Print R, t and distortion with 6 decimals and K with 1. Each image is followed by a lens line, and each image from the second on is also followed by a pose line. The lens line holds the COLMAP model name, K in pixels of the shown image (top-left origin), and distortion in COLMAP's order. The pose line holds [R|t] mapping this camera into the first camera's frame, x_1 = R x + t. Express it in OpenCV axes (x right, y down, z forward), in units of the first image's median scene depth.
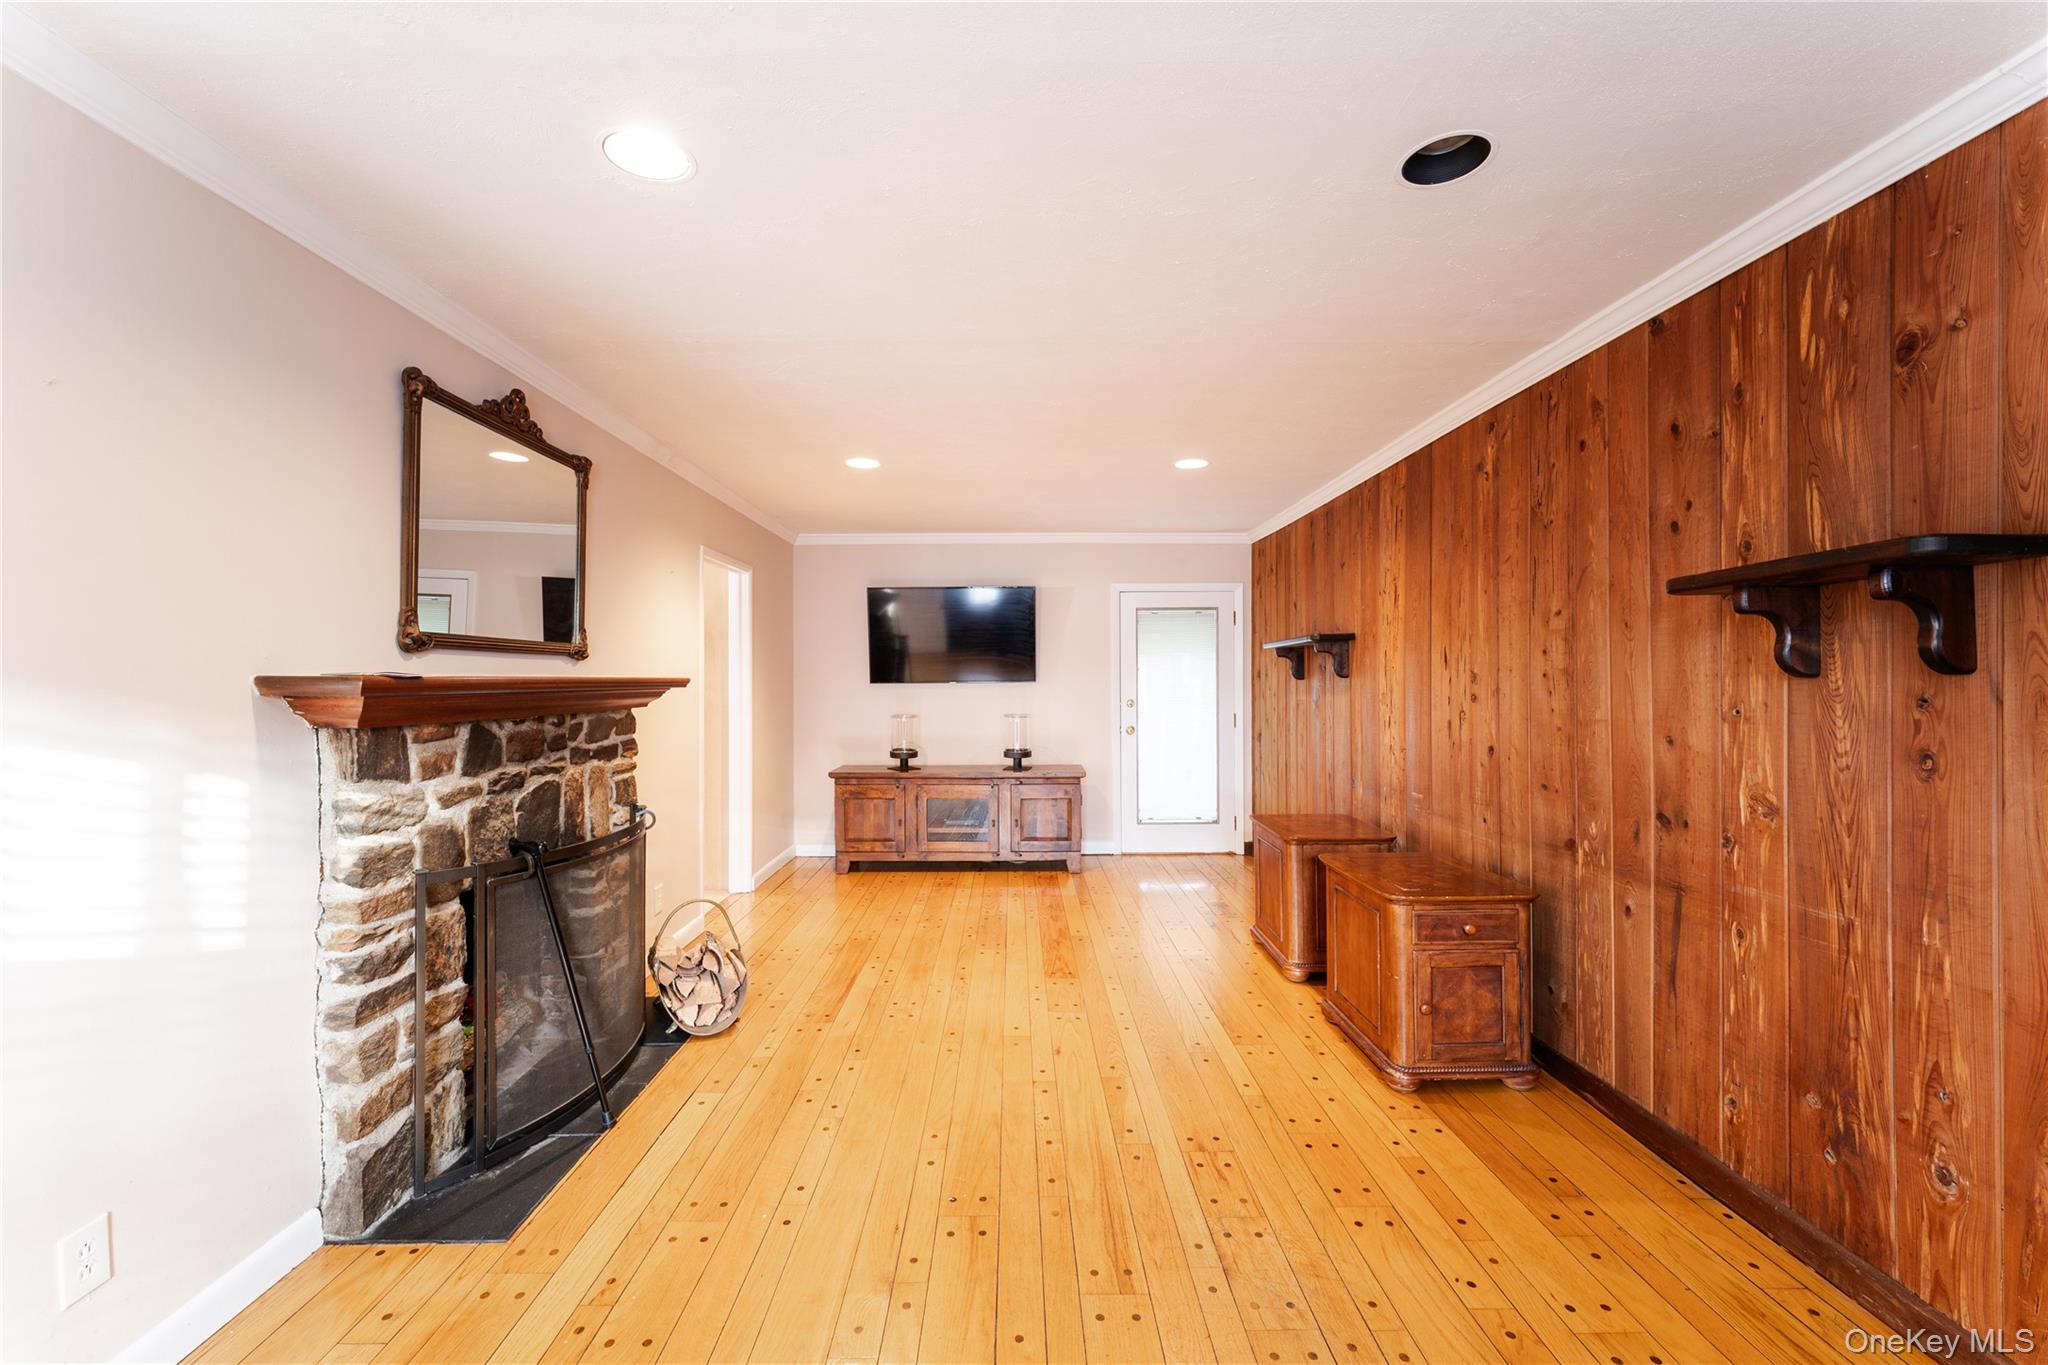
lens RADIAL K [[840.0, 0, 1003.0], [0, 840.0, 678.2], [0, 0, 1]] dist [-0.002361, -0.000558]
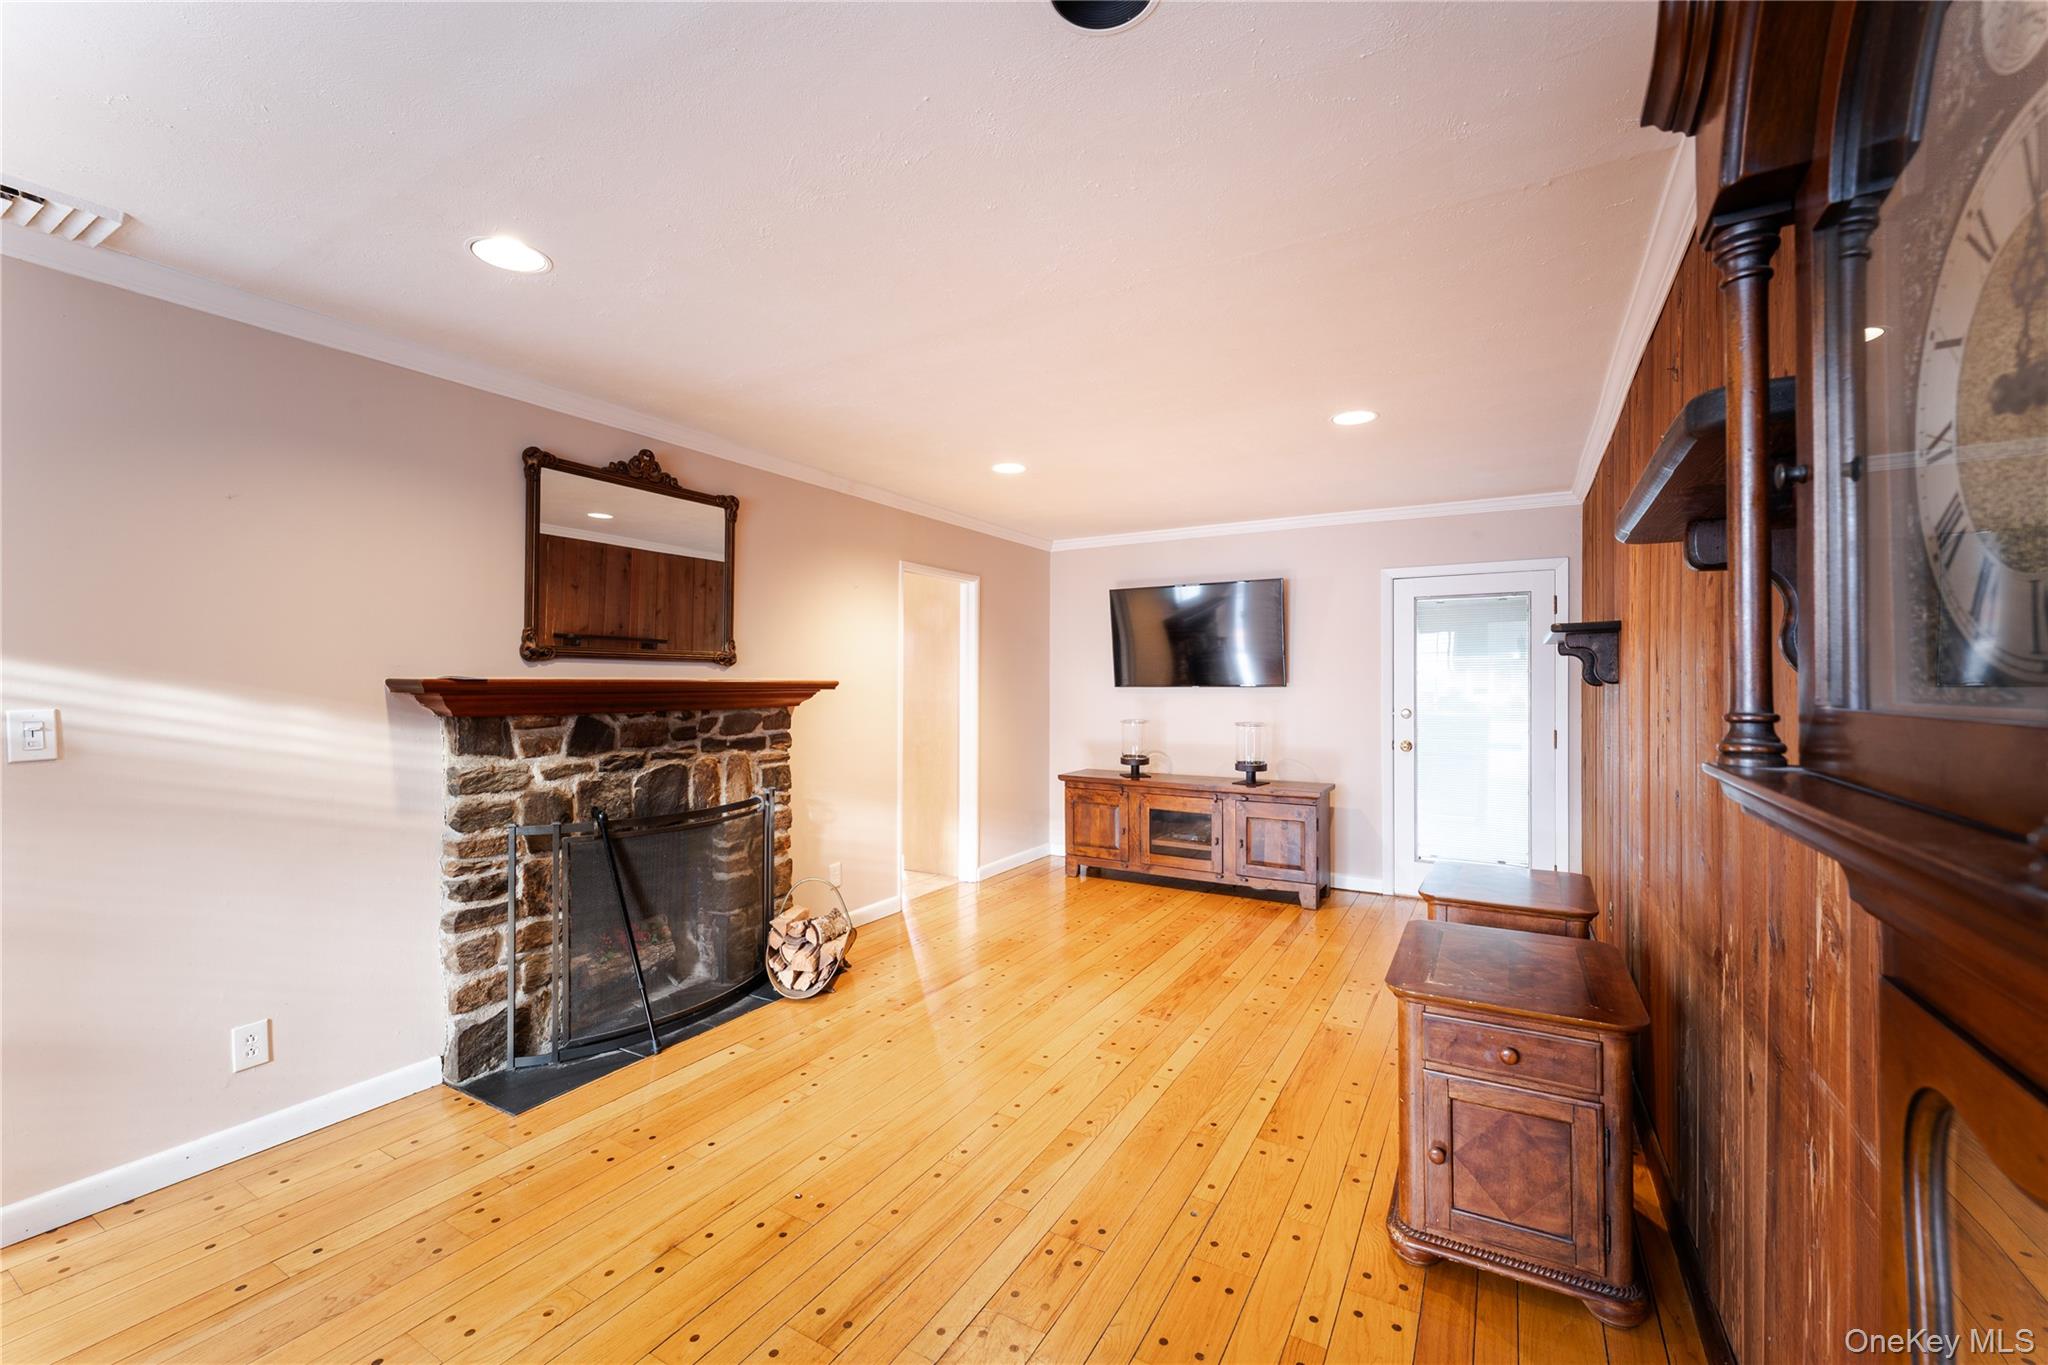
lens RADIAL K [[840.0, 0, 1004.0], [0, 840.0, 682.5], [0, 0, 1]] dist [-0.002361, -0.000558]
pose [[0.859254, 0.003775, -0.511535, 0.491767], [-0.003503, 0.999993, 0.001495, -0.000854], [0.511537, 0.000507, 0.859261, 0.188782]]
